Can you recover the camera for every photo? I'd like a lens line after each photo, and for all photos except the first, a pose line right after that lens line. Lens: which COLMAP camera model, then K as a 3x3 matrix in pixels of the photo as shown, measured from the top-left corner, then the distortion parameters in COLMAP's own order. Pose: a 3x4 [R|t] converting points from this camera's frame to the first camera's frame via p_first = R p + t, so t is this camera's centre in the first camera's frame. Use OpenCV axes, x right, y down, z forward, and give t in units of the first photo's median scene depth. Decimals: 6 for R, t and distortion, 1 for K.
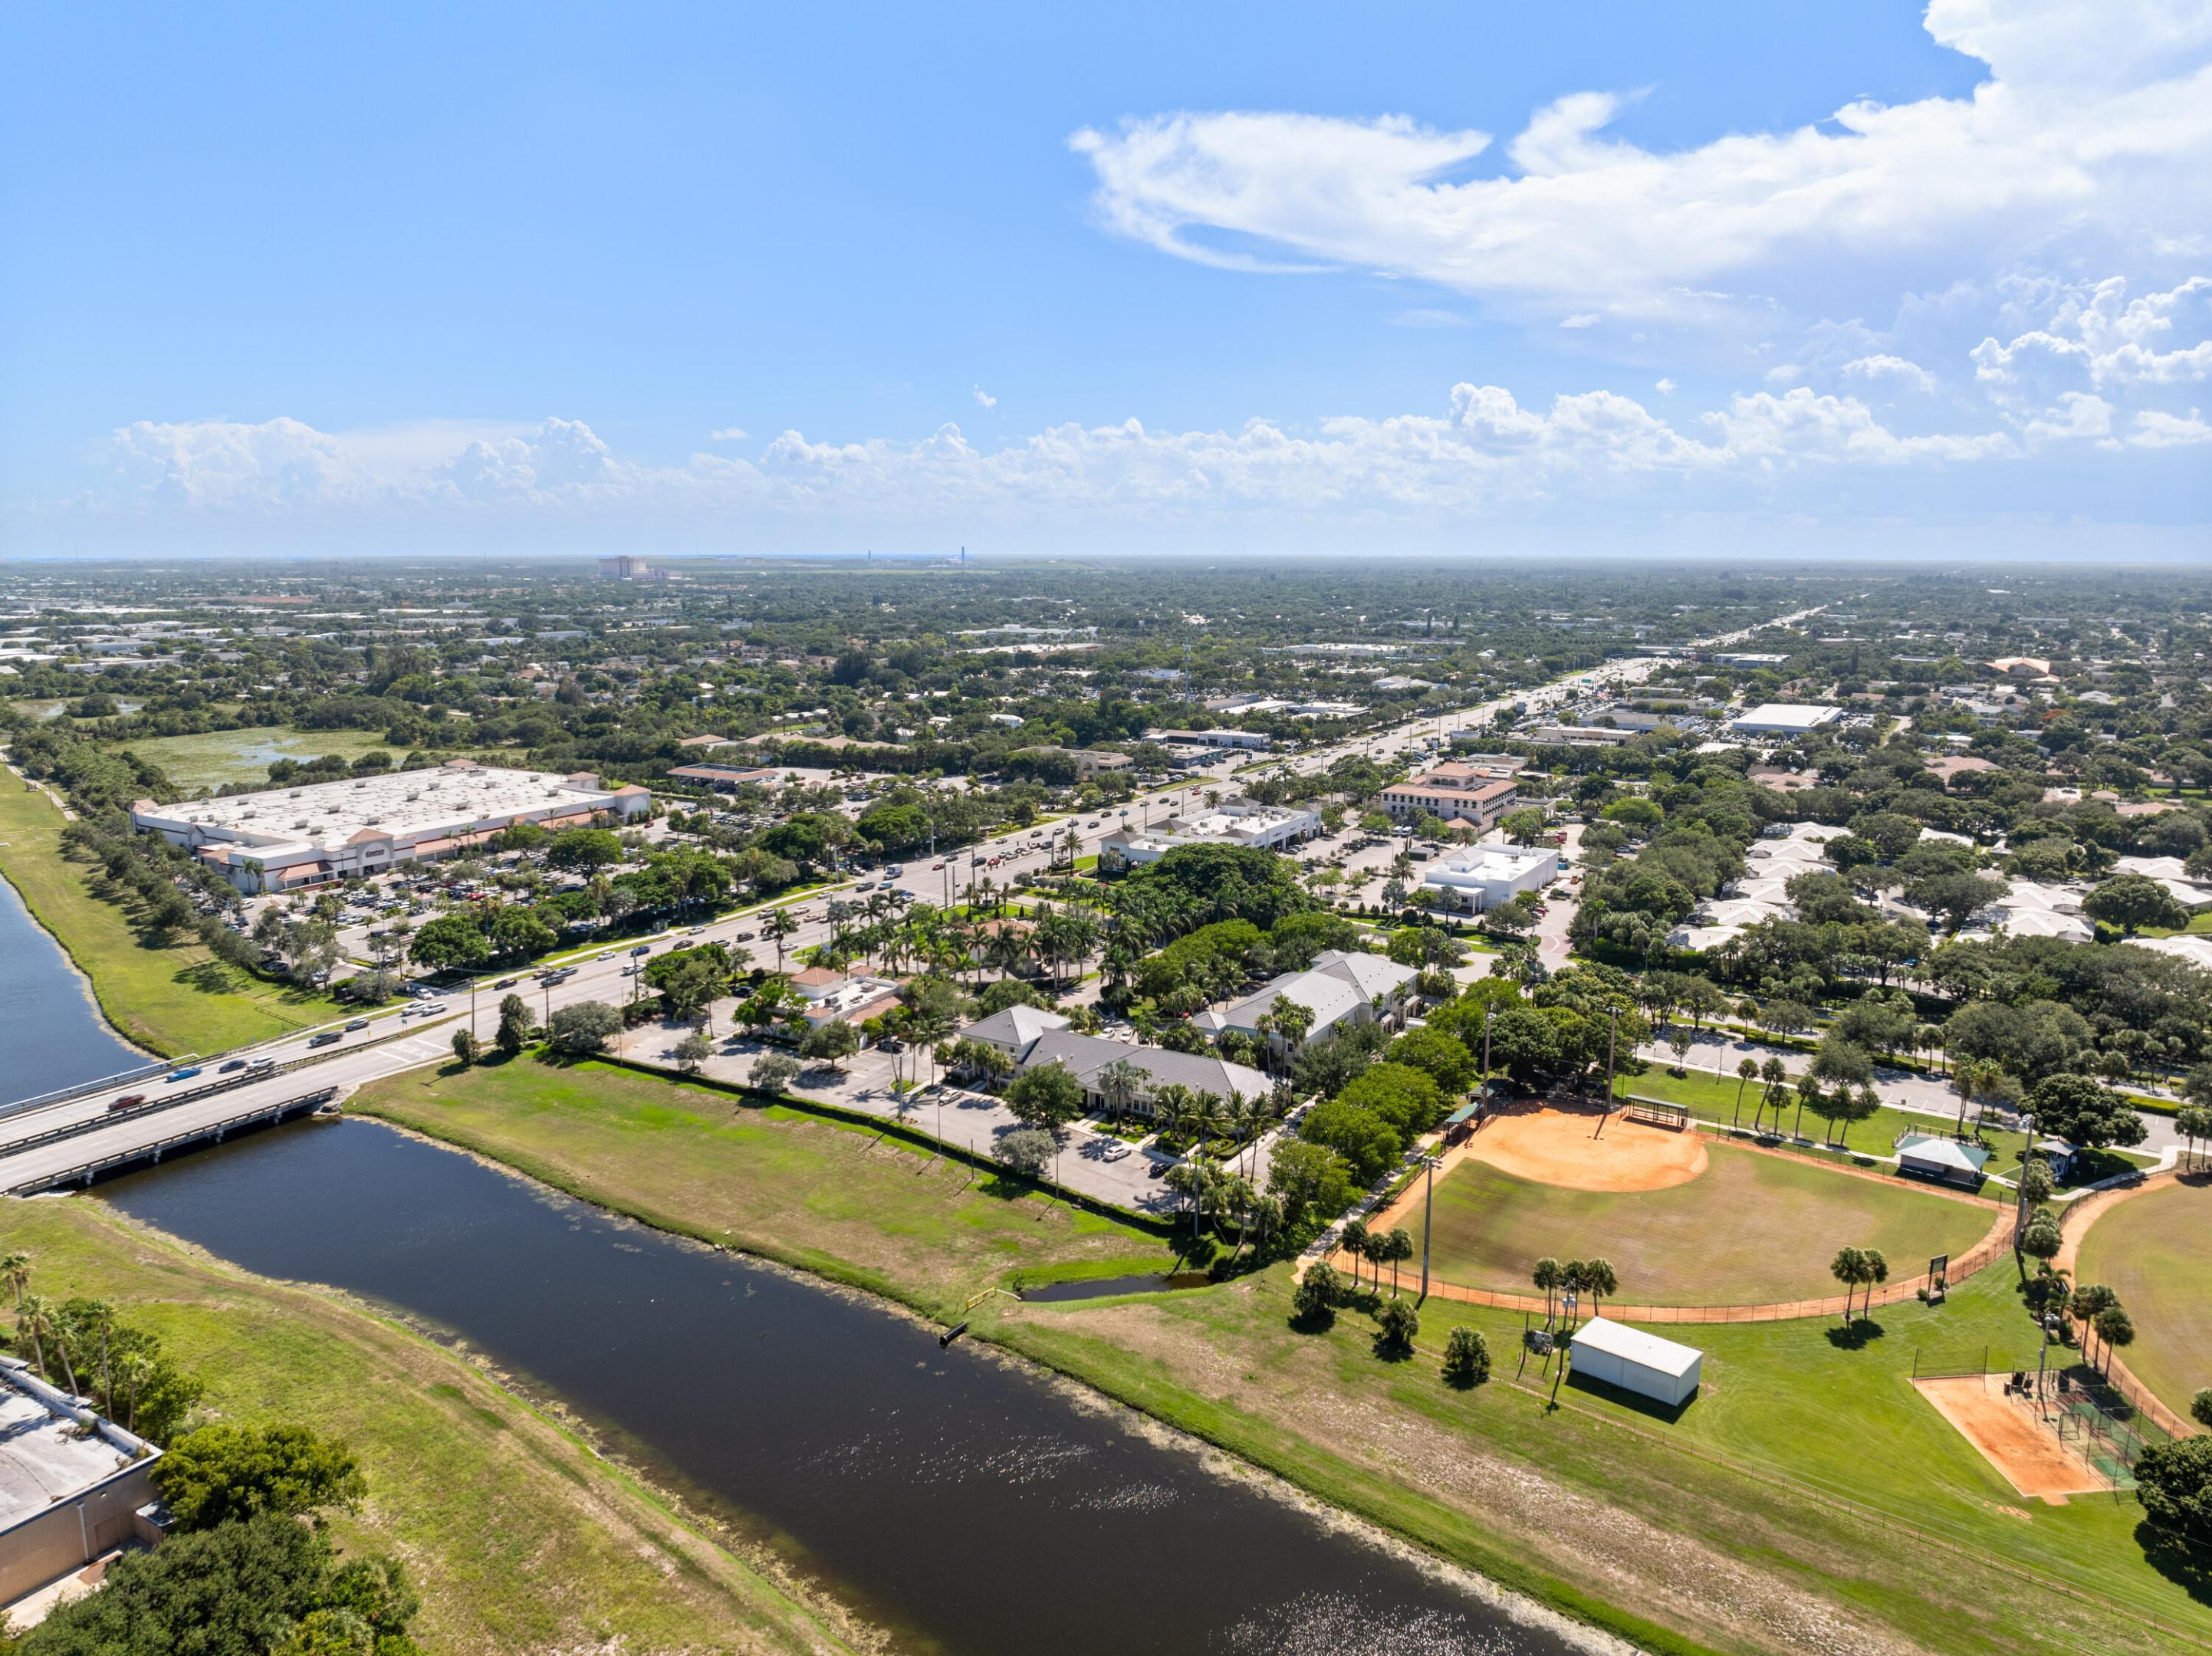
lens RADIAL K [[1560.1, 0, 1106.0], [0, 1560.1, 828.0], [0, 0, 1]] dist [-0.059534, -0.002162]
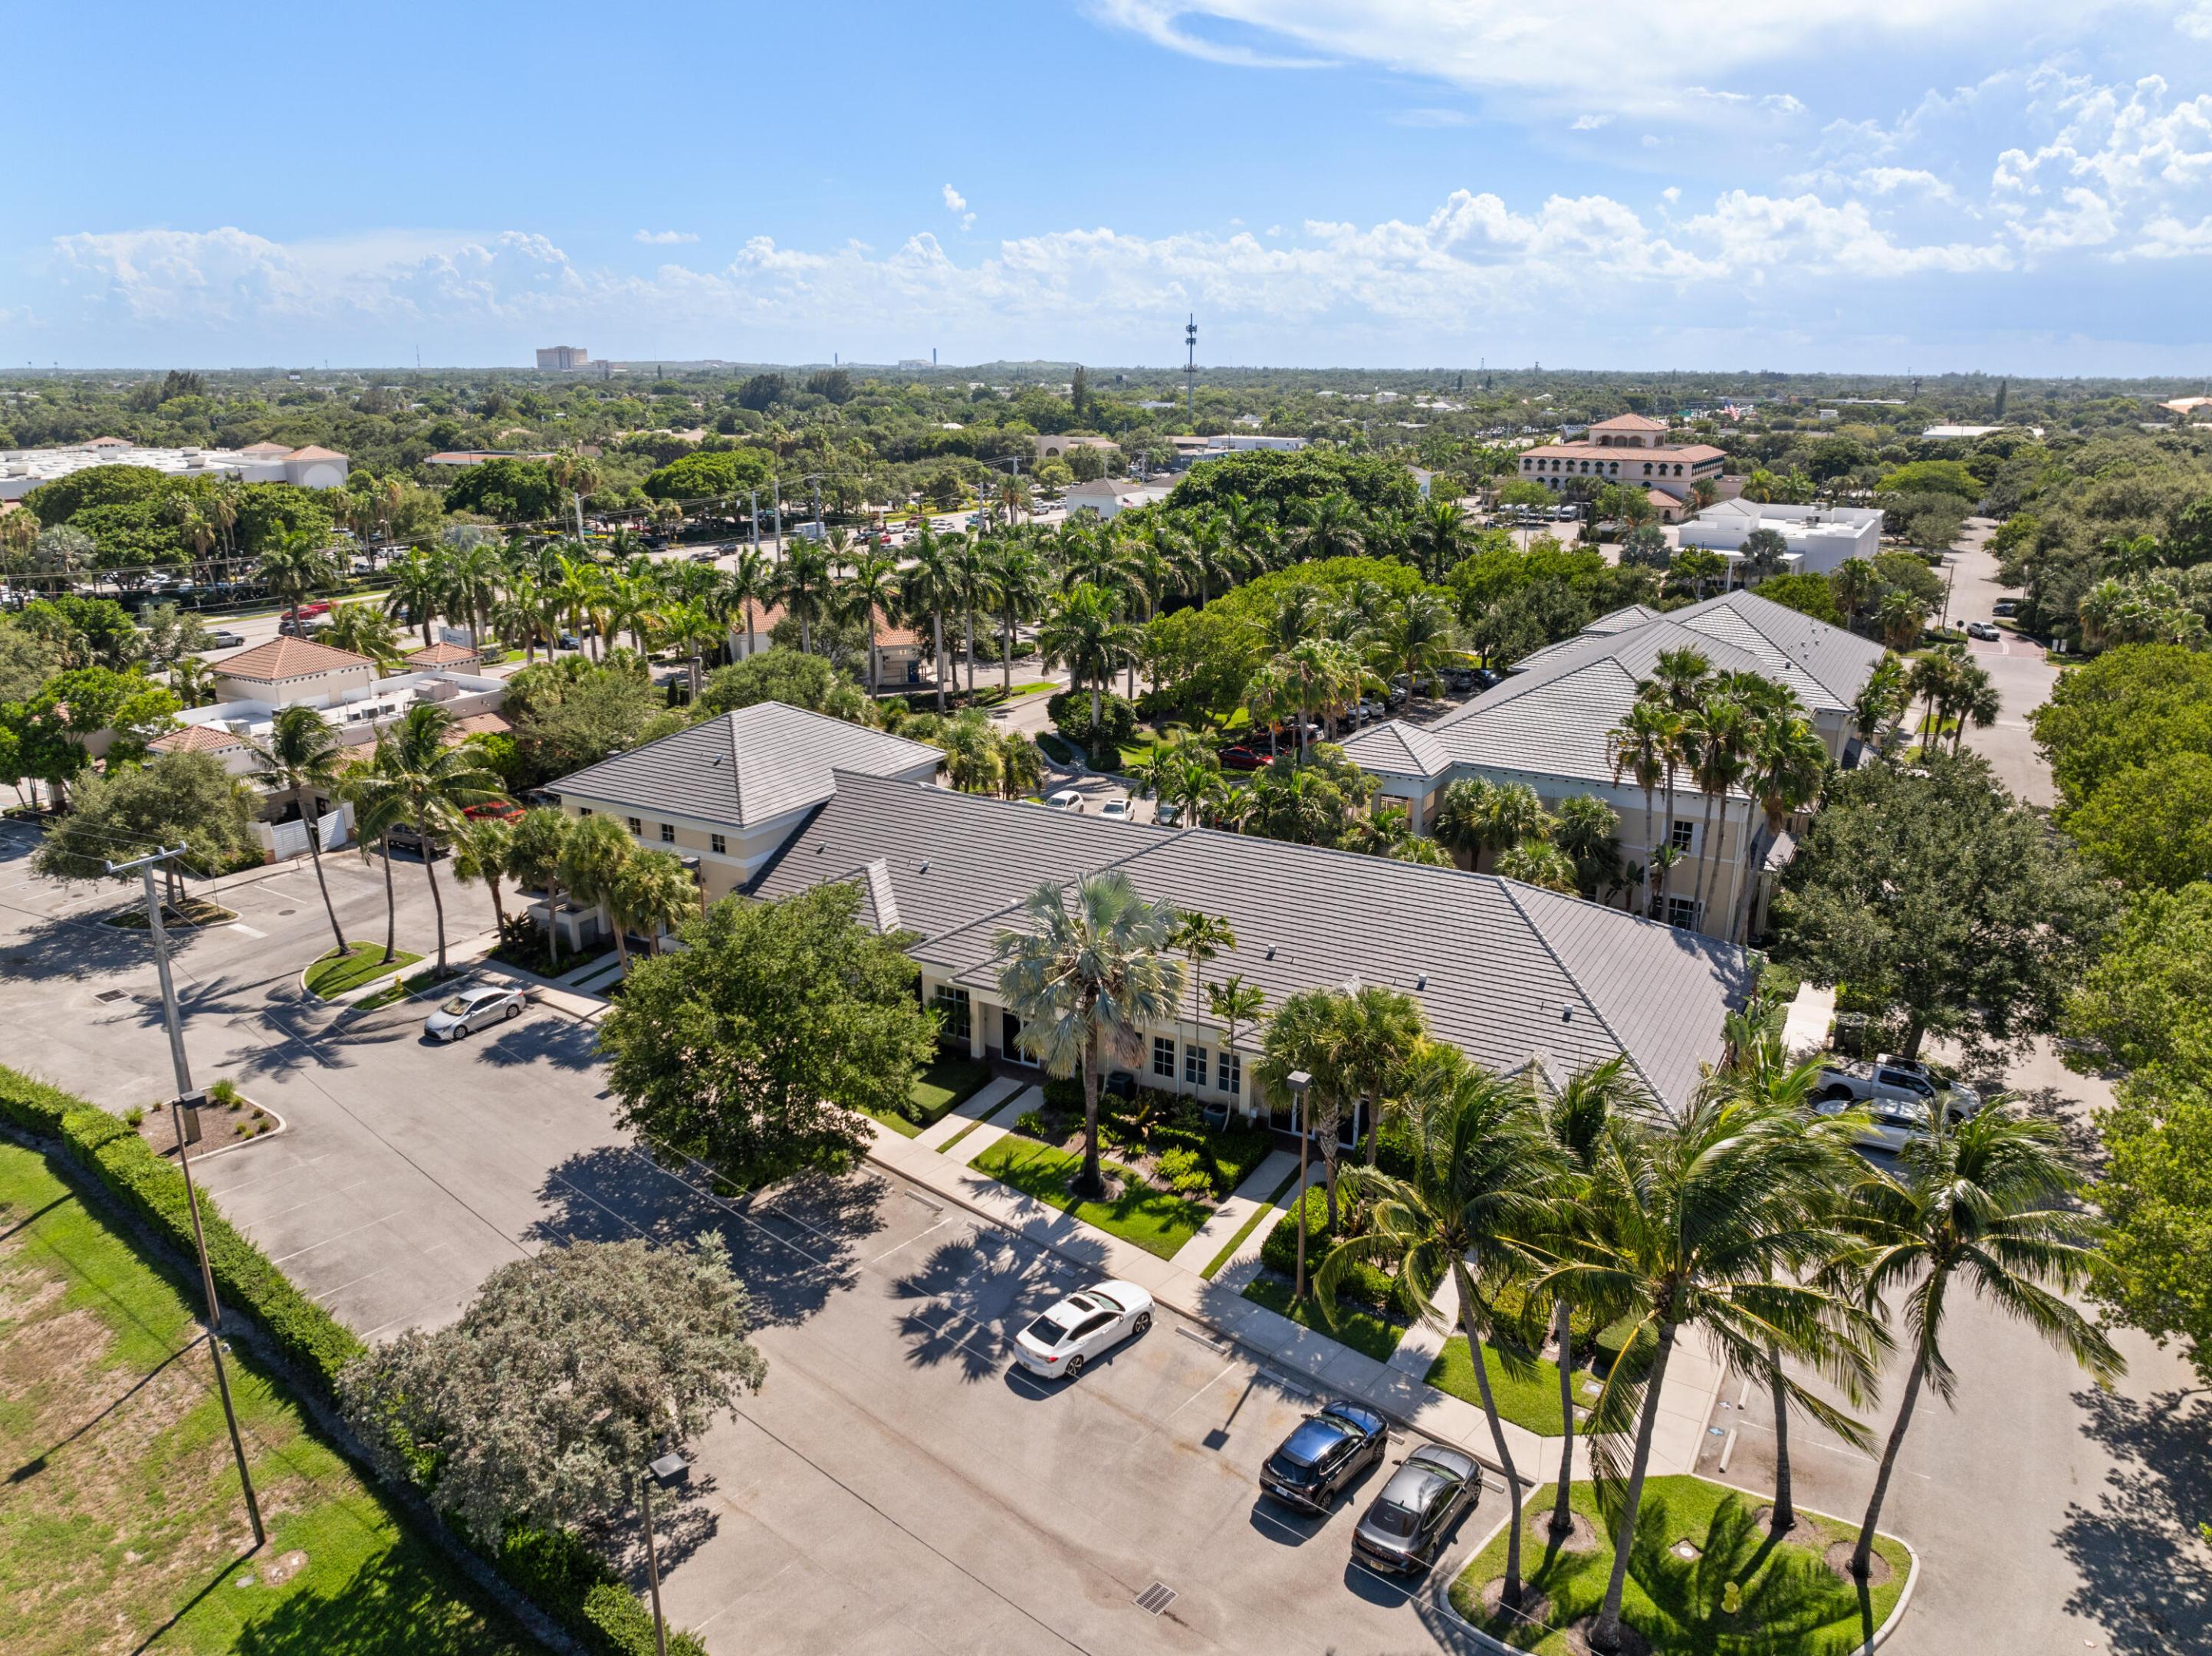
lens RADIAL K [[1560.1, 0, 1106.0], [0, 1560.1, 828.0], [0, 0, 1]] dist [-0.059534, -0.002162]
pose [[0.999923, -0.001446, 0.012334, 0.006927], [0.000068, 0.993820, 0.111003, 0.108514], [-0.012418, -0.110994, 0.993743, 0.719947]]
